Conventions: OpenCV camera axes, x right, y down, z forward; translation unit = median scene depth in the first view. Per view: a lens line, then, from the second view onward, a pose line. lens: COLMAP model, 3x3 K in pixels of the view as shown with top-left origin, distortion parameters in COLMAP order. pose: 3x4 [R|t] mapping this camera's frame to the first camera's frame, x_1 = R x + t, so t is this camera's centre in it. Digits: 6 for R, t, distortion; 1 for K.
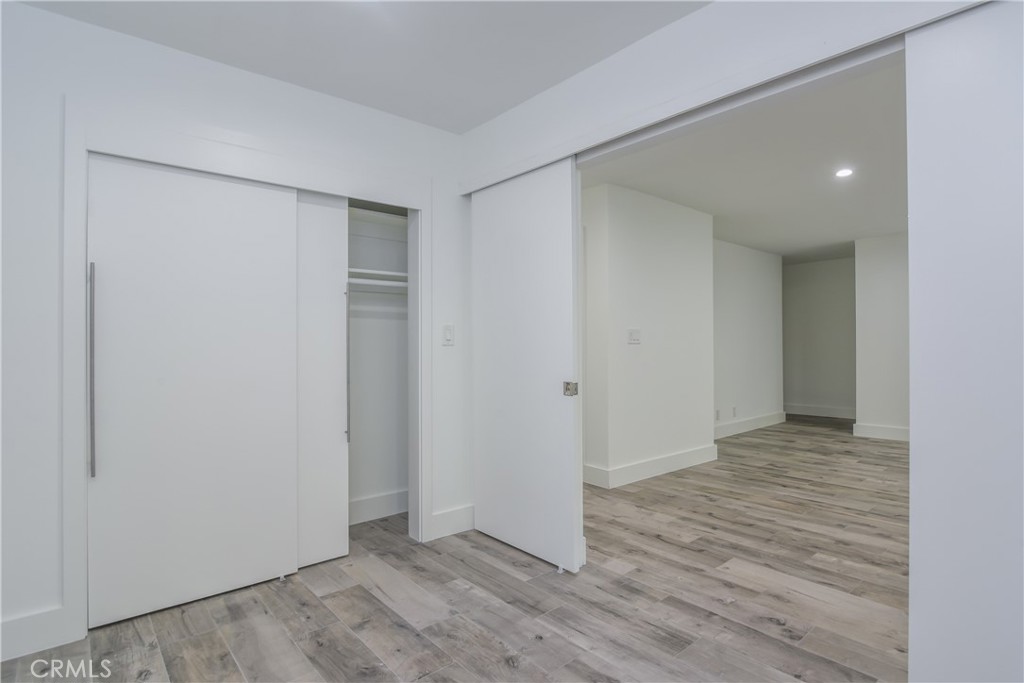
lens RADIAL K [[520.8, 0, 515.9], [0, 520.8, 341.9], [0, 0, 1]] dist [-0.019120, -0.000617]
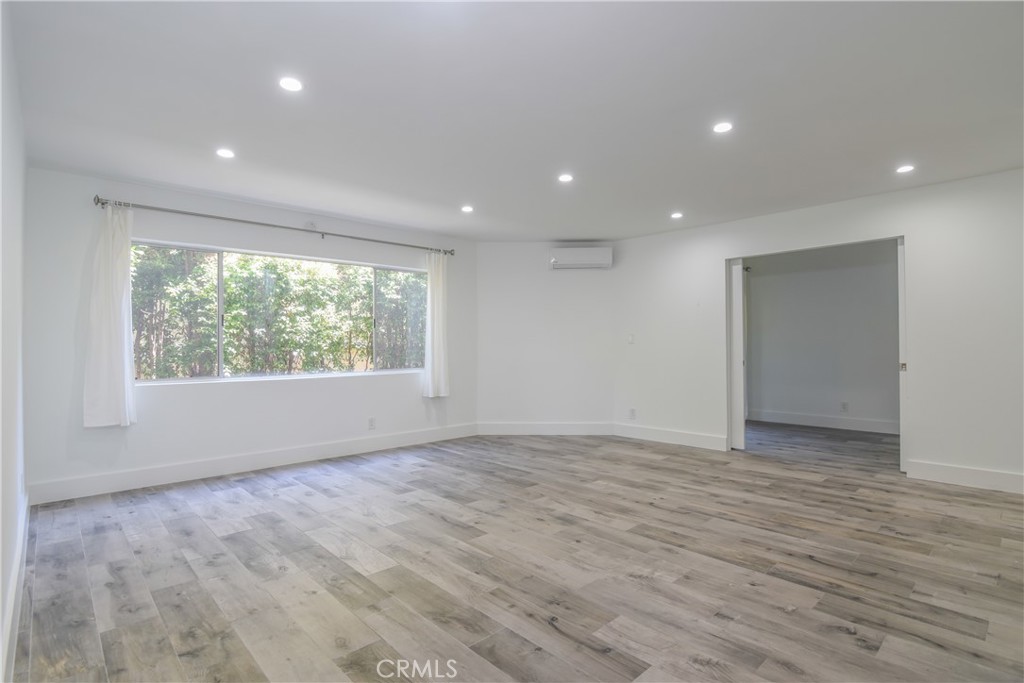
lens RADIAL K [[505.7, 0, 513.5], [0, 505.7, 343.4], [0, 0, 1]] dist [-0.018499, 0.000243]
pose [[-0.999101, 0.009495, -0.041323, 1.089837], [0.010006, 0.999876, -0.012183, 0.011465], [0.041202, -0.012586, -0.999072, 1.922486]]
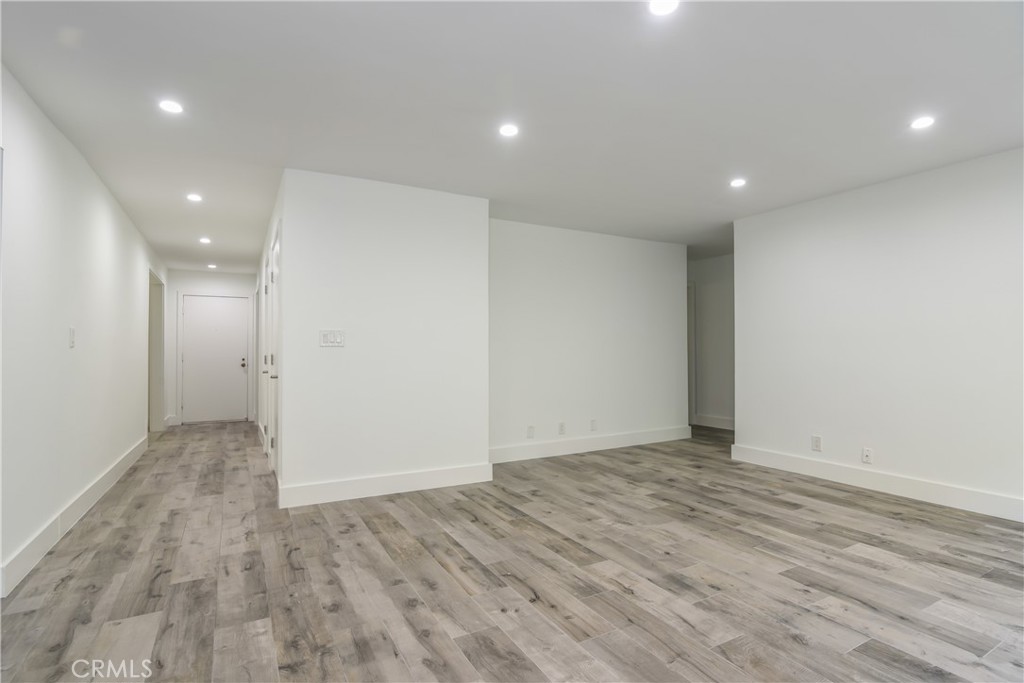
lens RADIAL K [[505.7, 0, 513.5], [0, 505.7, 343.4], [0, 0, 1]] dist [-0.018499, 0.000243]
pose [[0.979395, -0.000362, -0.201951, 0.875256], [-0.000164, 0.999997, -0.002587, -0.000135], [0.201952, 0.002567, 0.979392, 0.269883]]
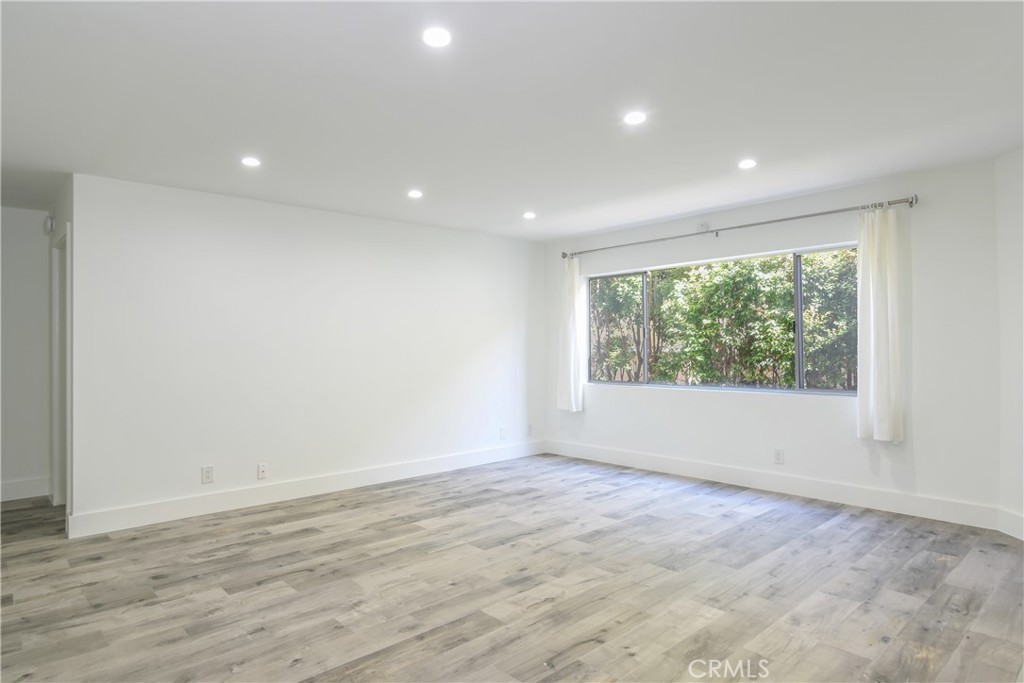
lens RADIAL K [[590.6, 0, 512.0], [0, 590.6, 341.5], [0, 0, 1]] dist [-0.006350, -0.002896]
pose [[-0.030097, 0.012371, 0.999470, 0.058919], [0.001316, 0.999923, -0.012337, -0.026067], [-0.999546, 0.000944, -0.030111, 1.032659]]
